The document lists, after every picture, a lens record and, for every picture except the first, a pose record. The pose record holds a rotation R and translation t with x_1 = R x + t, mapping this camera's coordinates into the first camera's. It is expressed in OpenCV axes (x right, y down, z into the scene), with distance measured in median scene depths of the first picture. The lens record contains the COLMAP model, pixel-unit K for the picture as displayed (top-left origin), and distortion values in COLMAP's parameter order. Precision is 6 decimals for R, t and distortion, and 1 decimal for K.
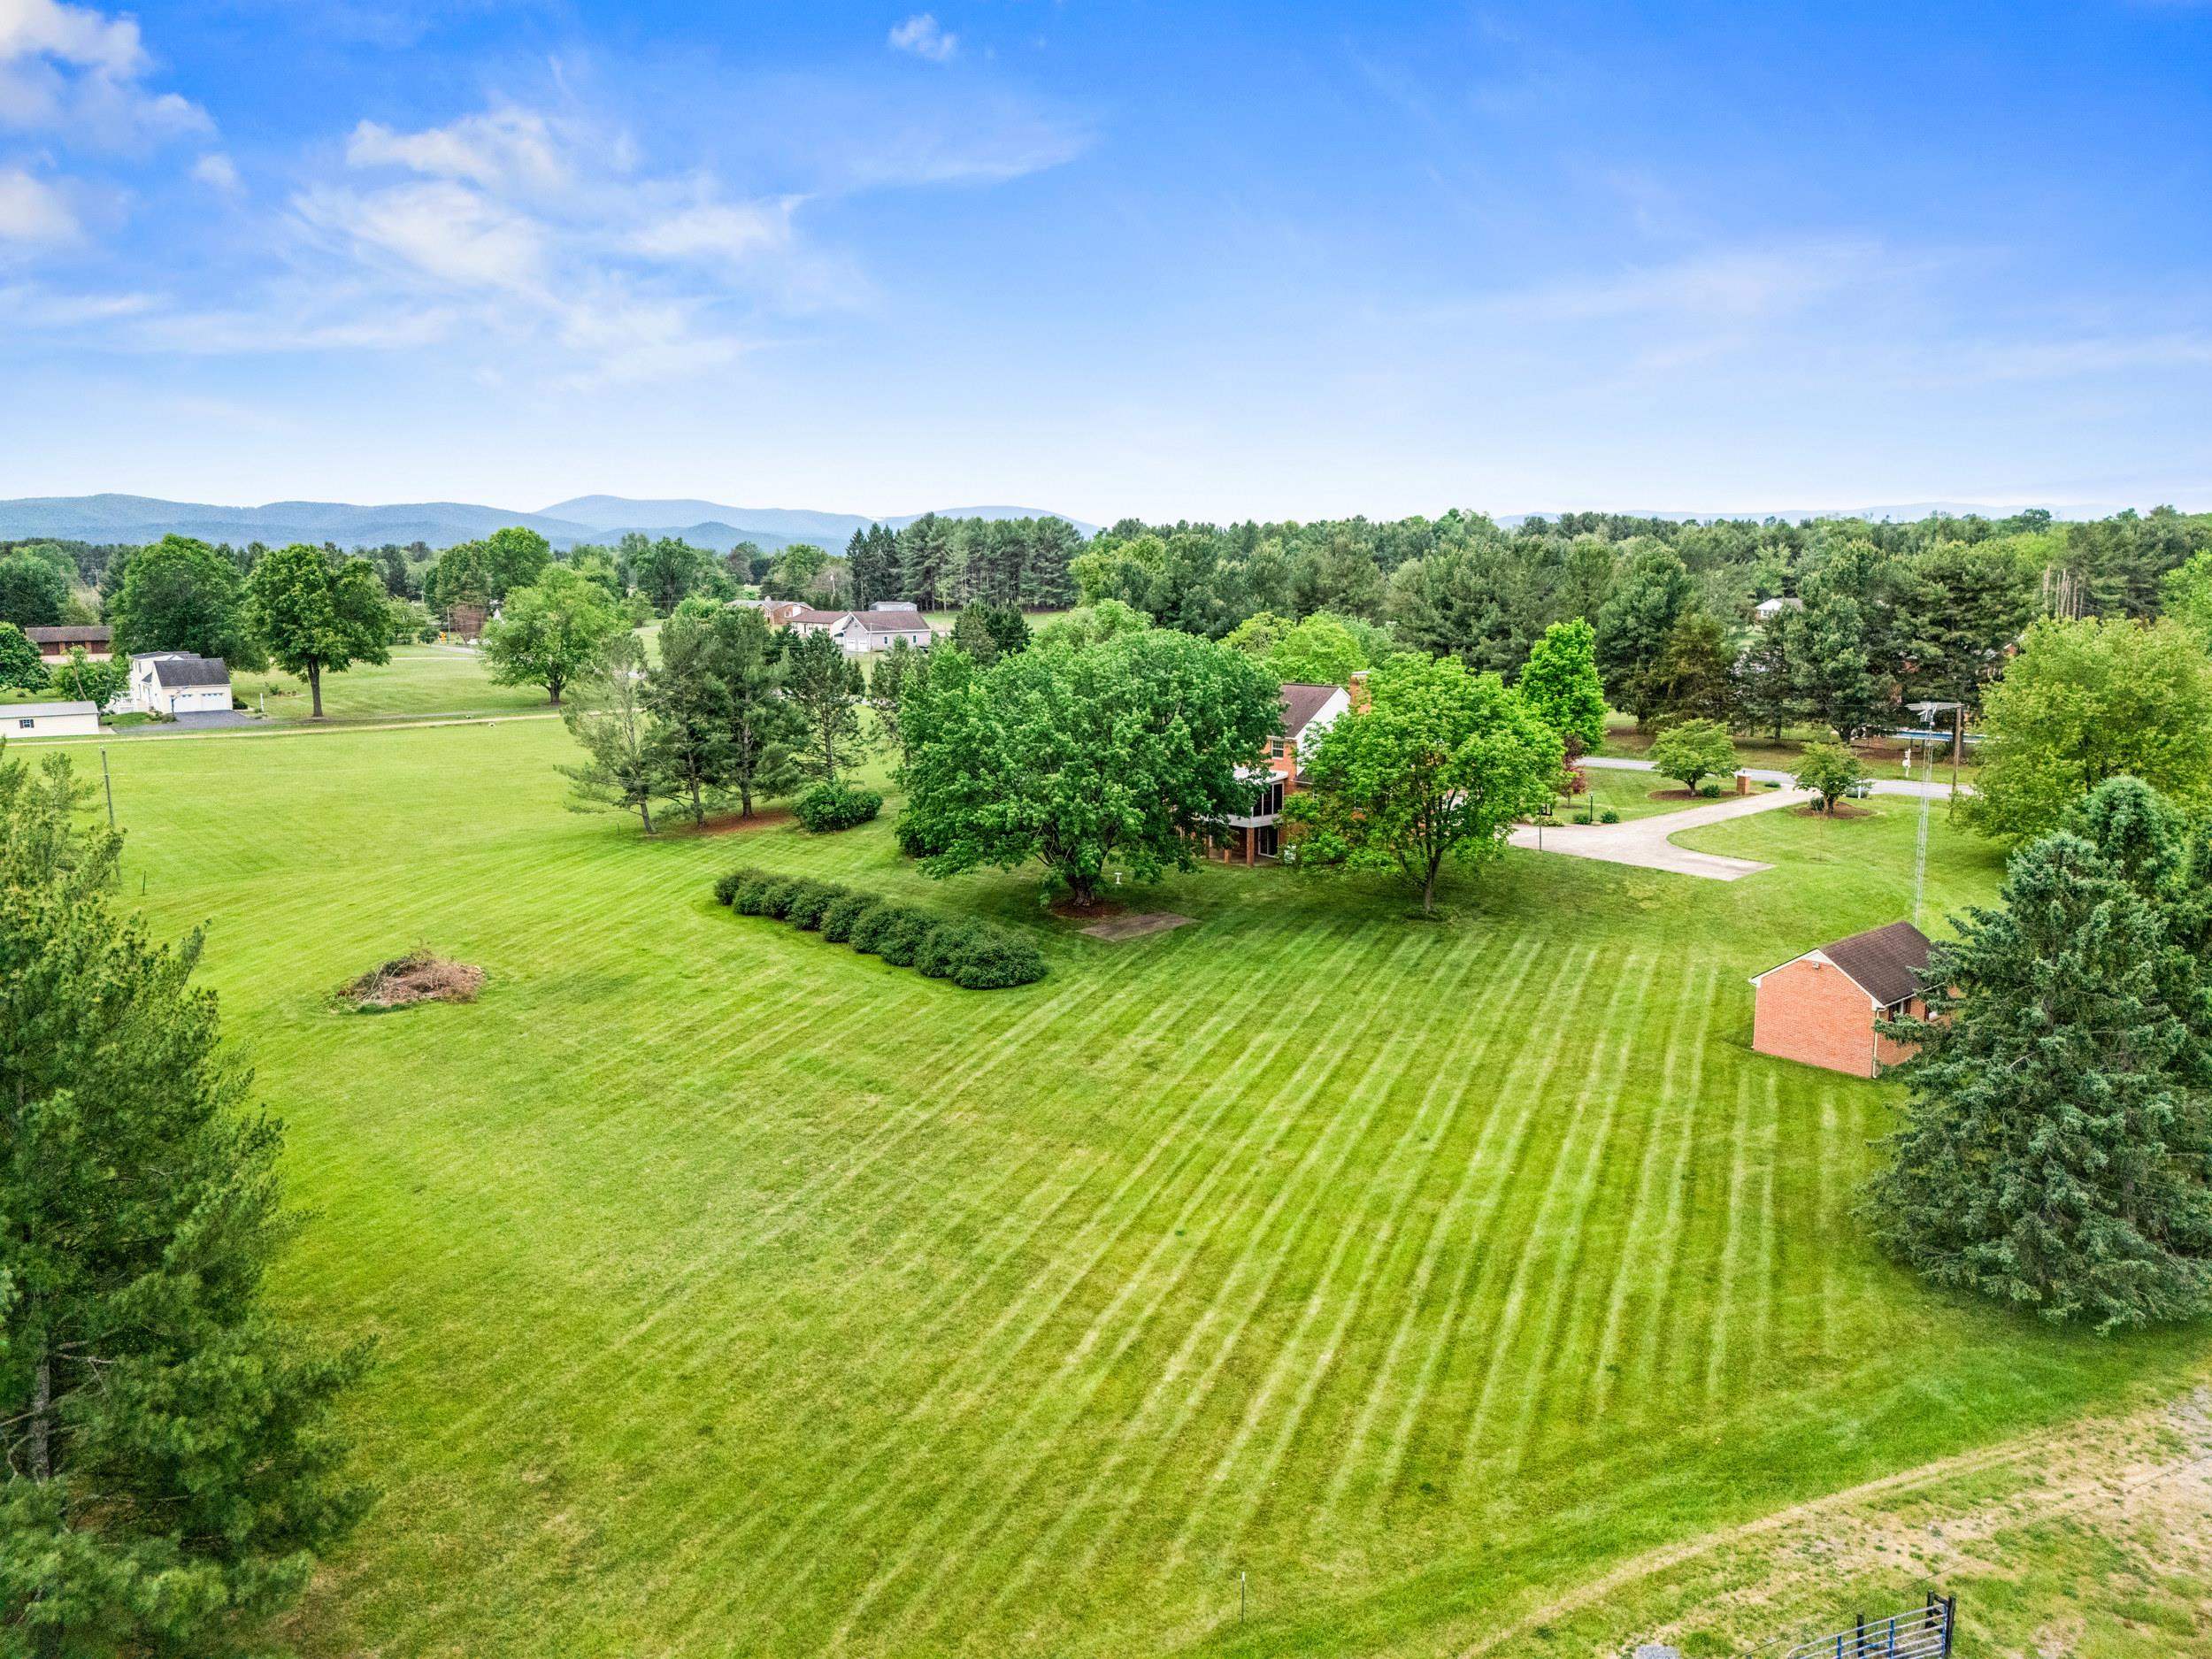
lens RADIAL K [[1567.4, 0, 1094.8], [0, 1567.4, 820.7], [0, 0, 1]] dist [0.088603, -0.083882]
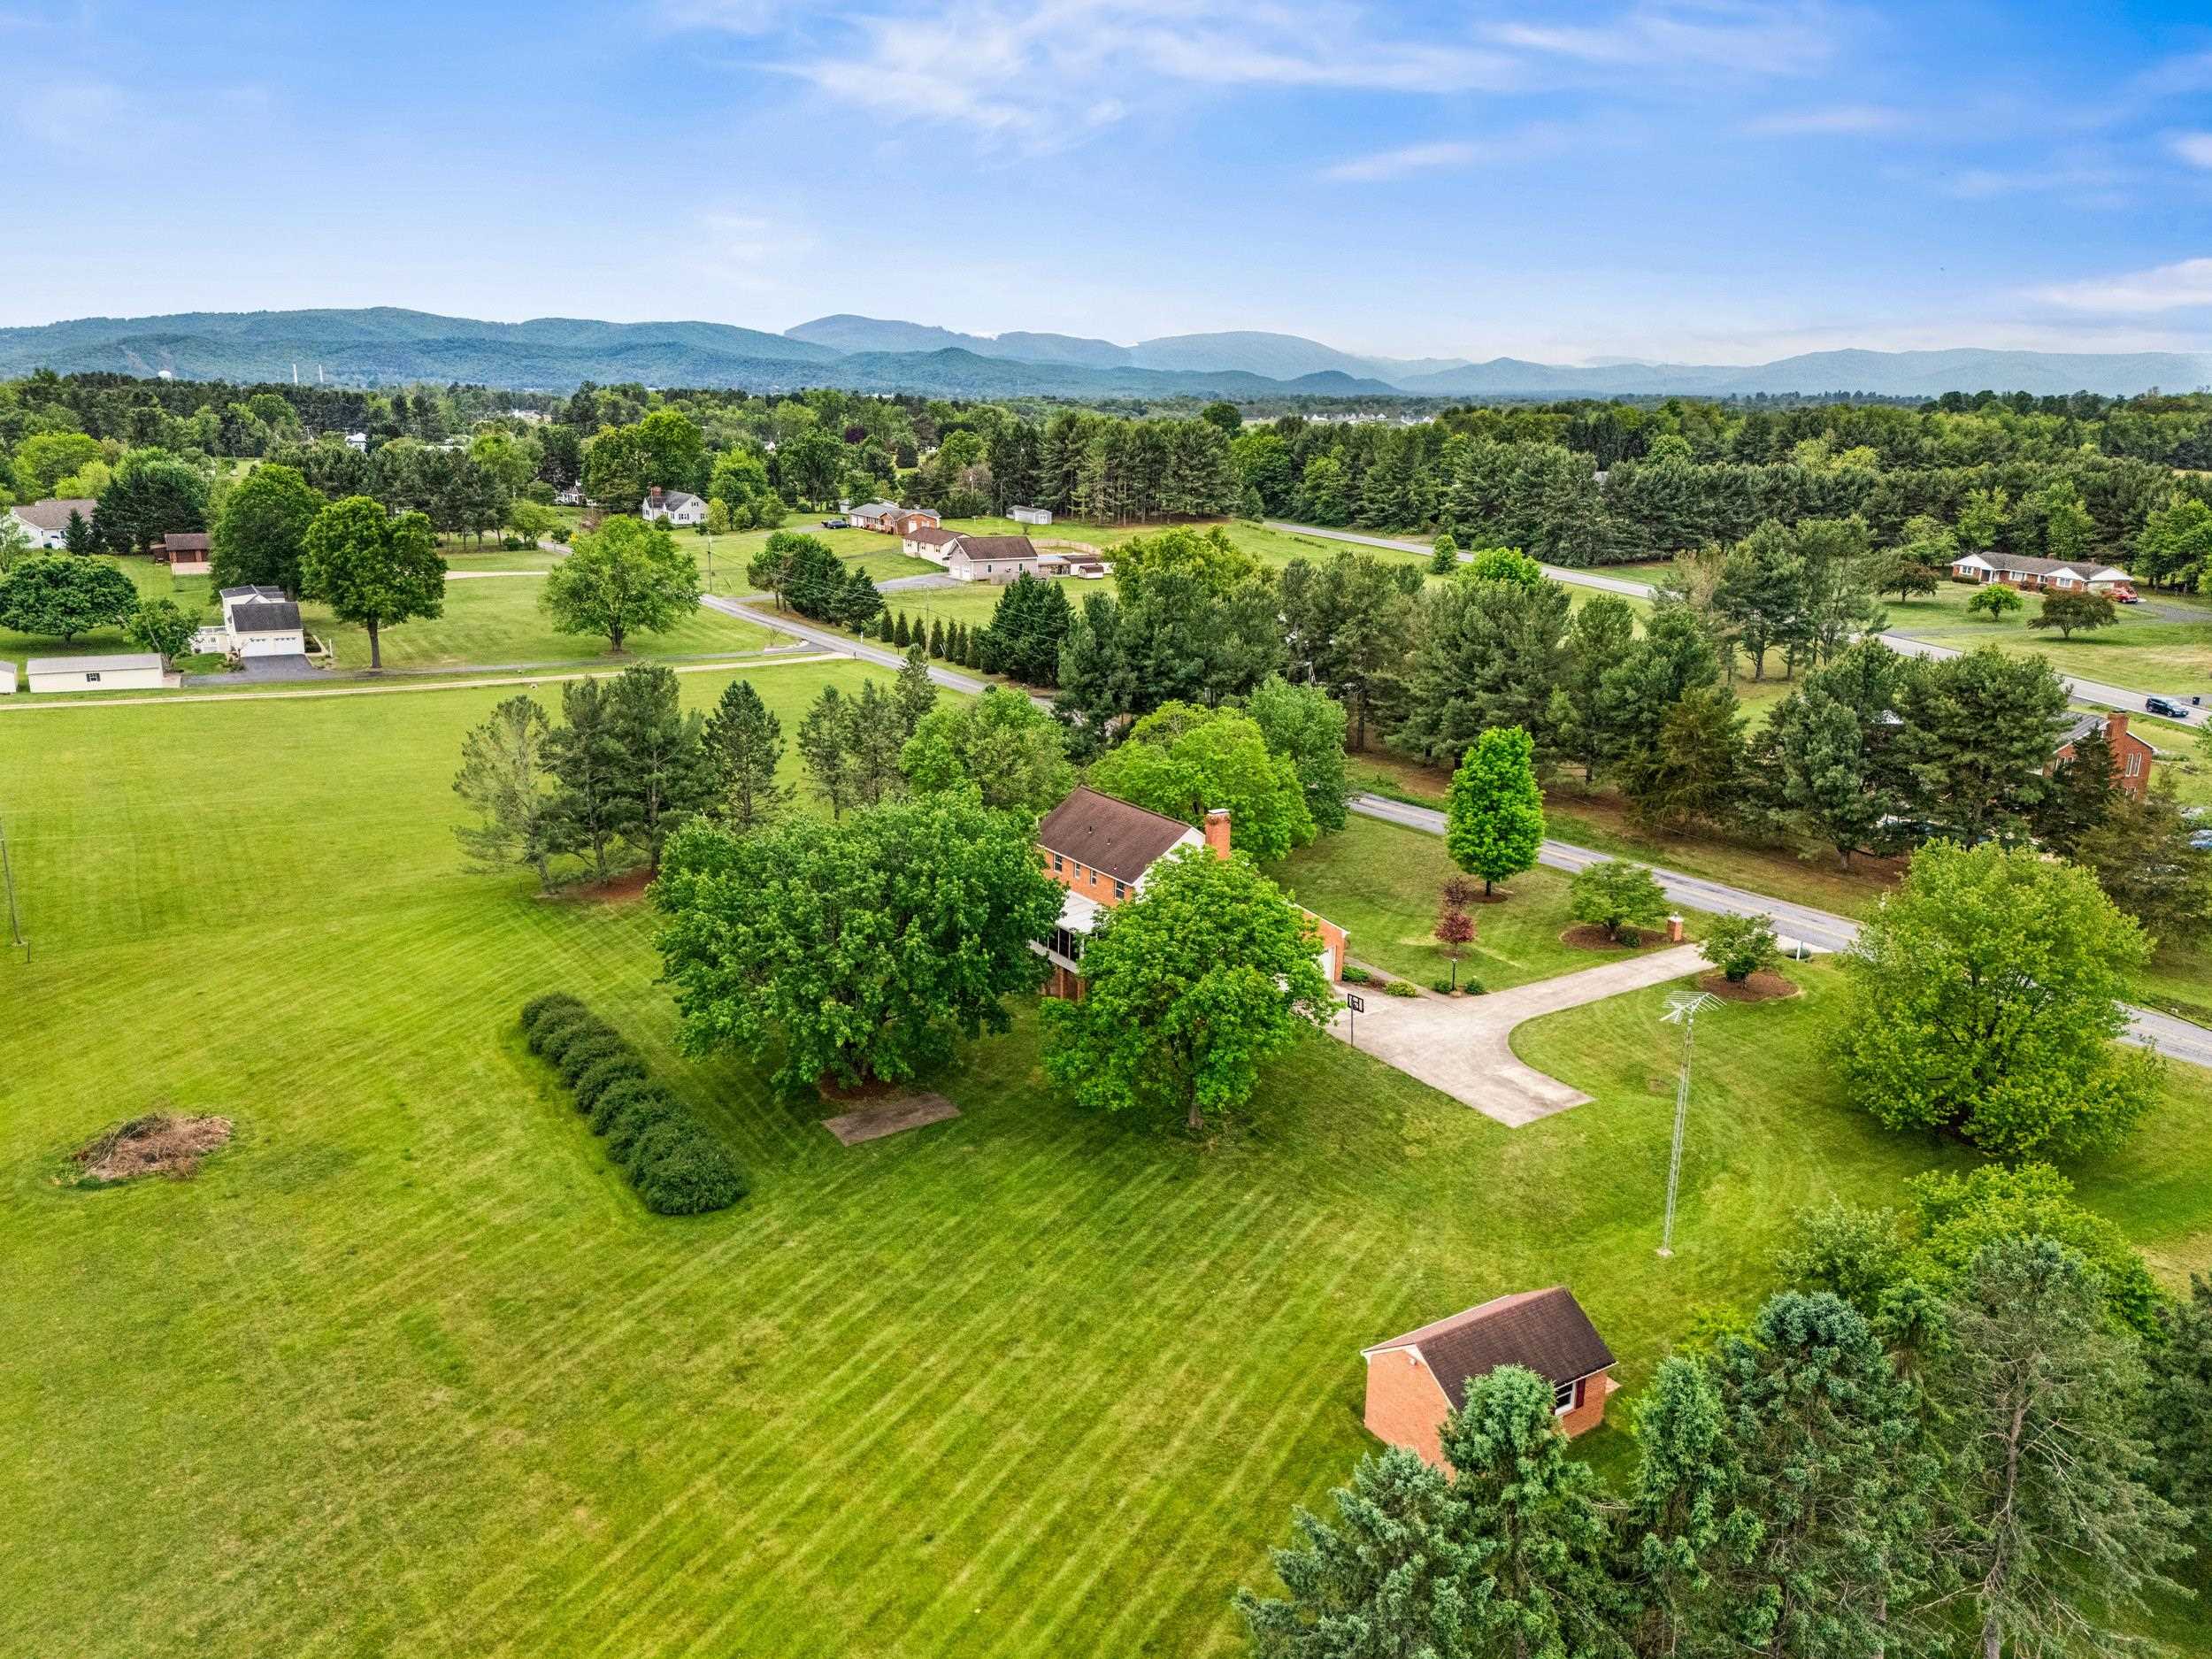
lens RADIAL K [[1612.8, 0, 1094.8], [0, 1612.8, 808.9], [0, 0, 1]] dist [0.094753, -0.103342]
pose [[0.989499, 0.056804, -0.132908, 0.161633], [-0.045620, 0.995273, 0.085732, -0.125450], [0.137150, -0.078769, 0.987414, 0.033055]]
